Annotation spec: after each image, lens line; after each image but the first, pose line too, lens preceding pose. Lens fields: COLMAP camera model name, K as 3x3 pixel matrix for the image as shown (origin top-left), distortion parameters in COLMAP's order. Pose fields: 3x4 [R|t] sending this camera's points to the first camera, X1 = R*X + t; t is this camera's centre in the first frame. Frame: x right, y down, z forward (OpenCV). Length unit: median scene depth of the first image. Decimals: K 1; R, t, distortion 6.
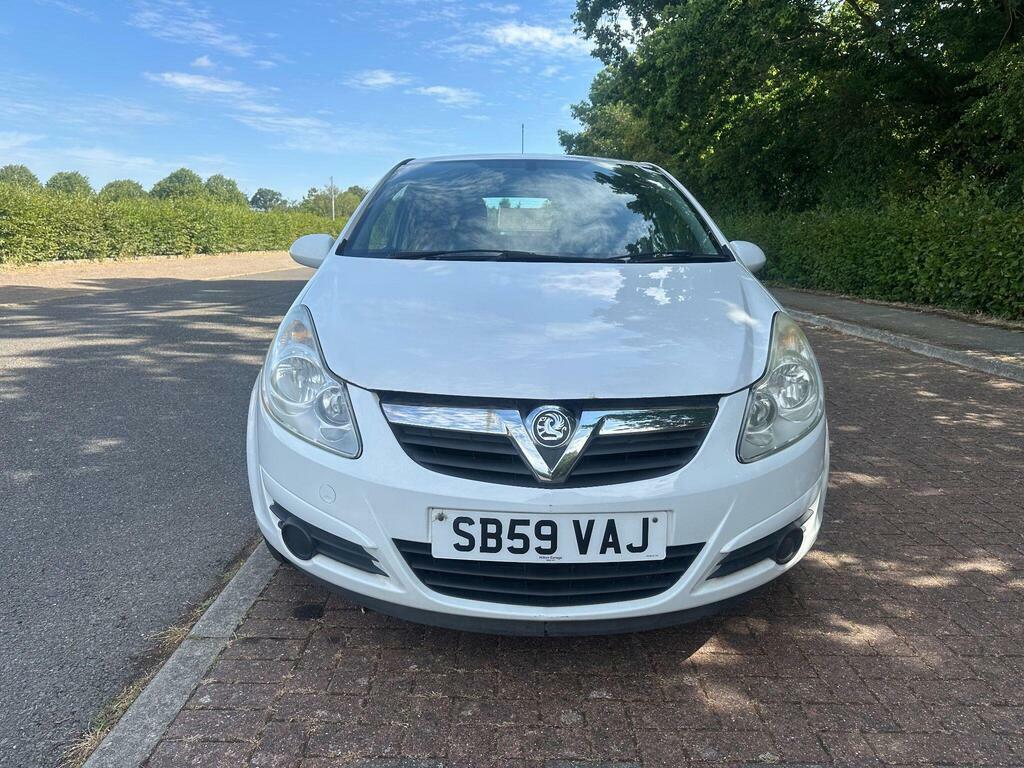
lens RADIAL K [[744.0, 0, 504.6], [0, 744.0, 382.0], [0, 0, 1]] dist [0.035473, -0.032064]
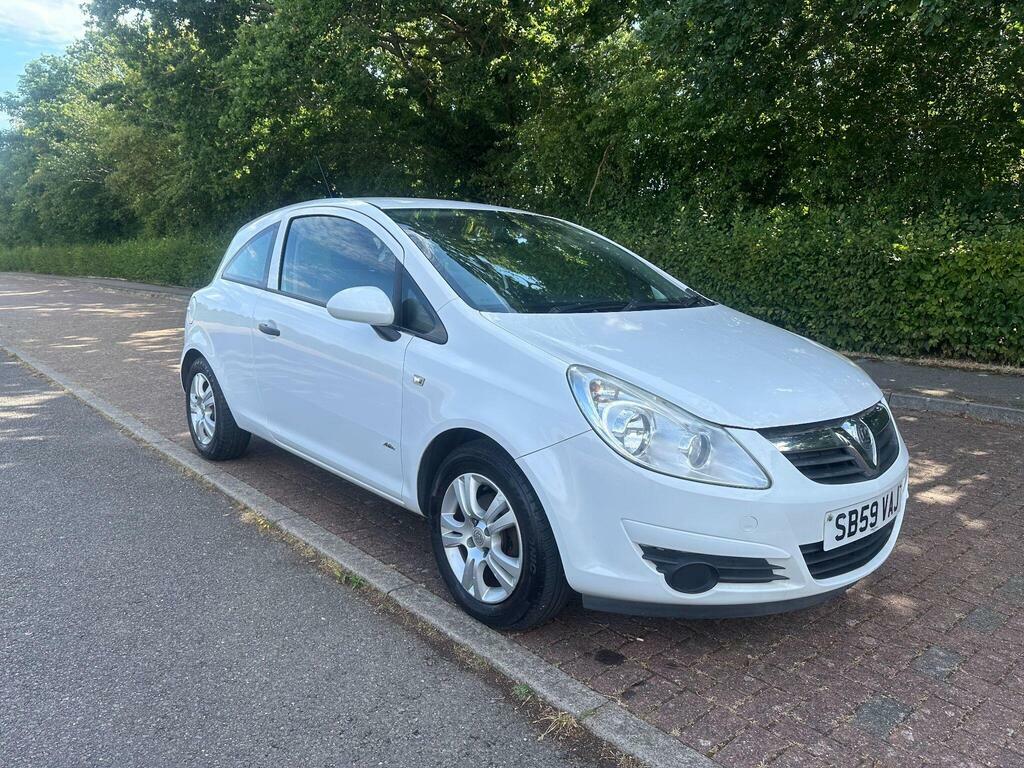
lens RADIAL K [[744.0, 0, 504.6], [0, 744.0, 382.0], [0, 0, 1]] dist [0.035473, -0.032064]
pose [[0.749414, -0.117115, 0.651661, -0.899807], [0.127408, 0.991346, 0.031642, -0.113069], [-0.649727, 0.059314, 0.757850, 0.248242]]
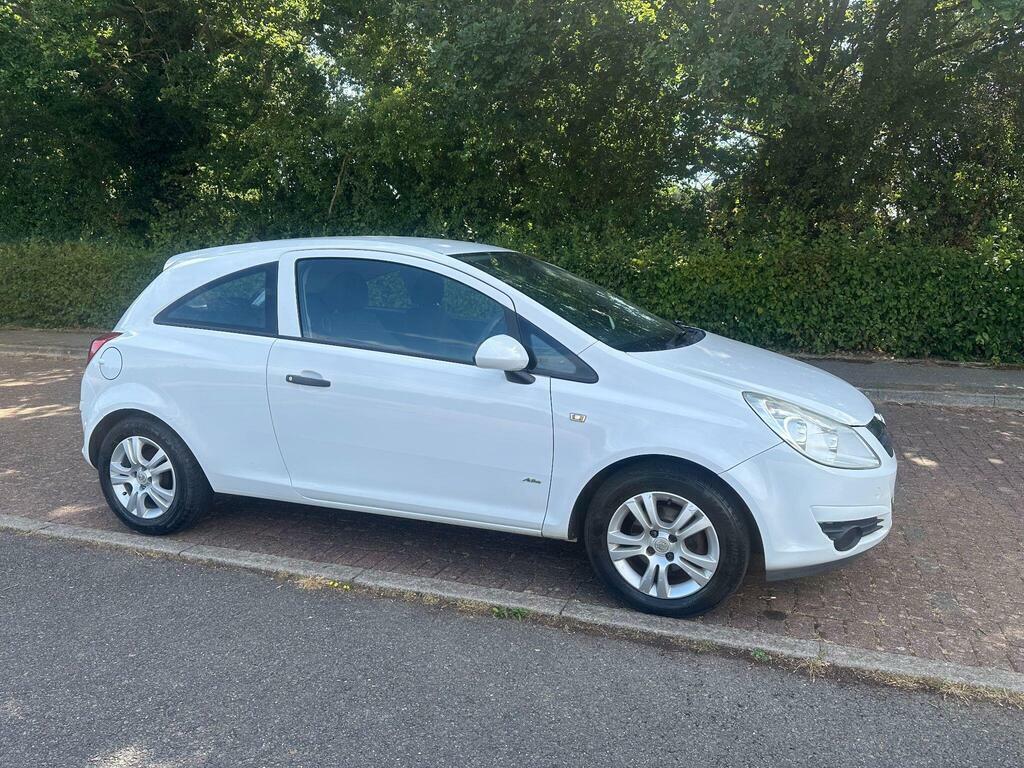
lens RADIAL K [[743.6, 0, 526.1], [0, 743.6, 384.2], [0, 0, 1]] dist [0.039070, -0.039164]
pose [[0.320518, -0.175897, 0.930768, -1.448433], [0.185881, 0.975183, 0.120280, -0.319141], [-0.928825, 0.134460, 0.345260, 0.831323]]
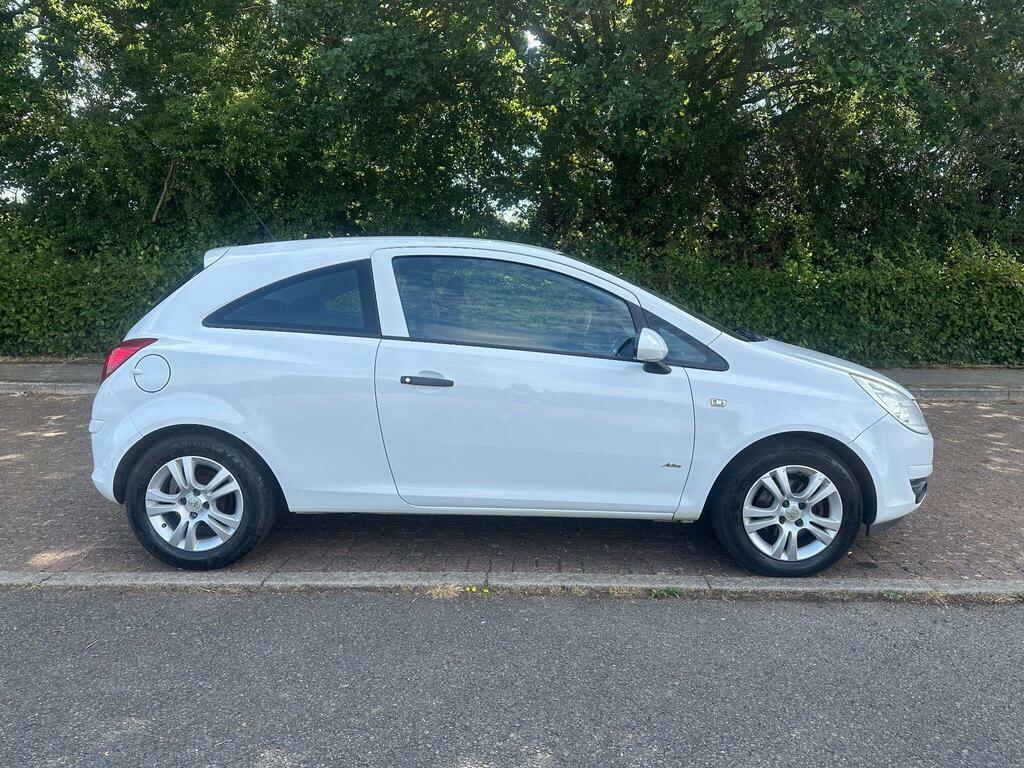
lens RADIAL K [[744.0, 0, 504.6], [0, 744.0, 382.0], [0, 0, 1]] dist [0.035473, -0.032064]
pose [[-0.008609, -0.145797, 0.989277, -1.605562], [0.180460, 0.972844, 0.144946, -0.403159], [-0.983545, 0.179772, 0.017936, 1.546942]]
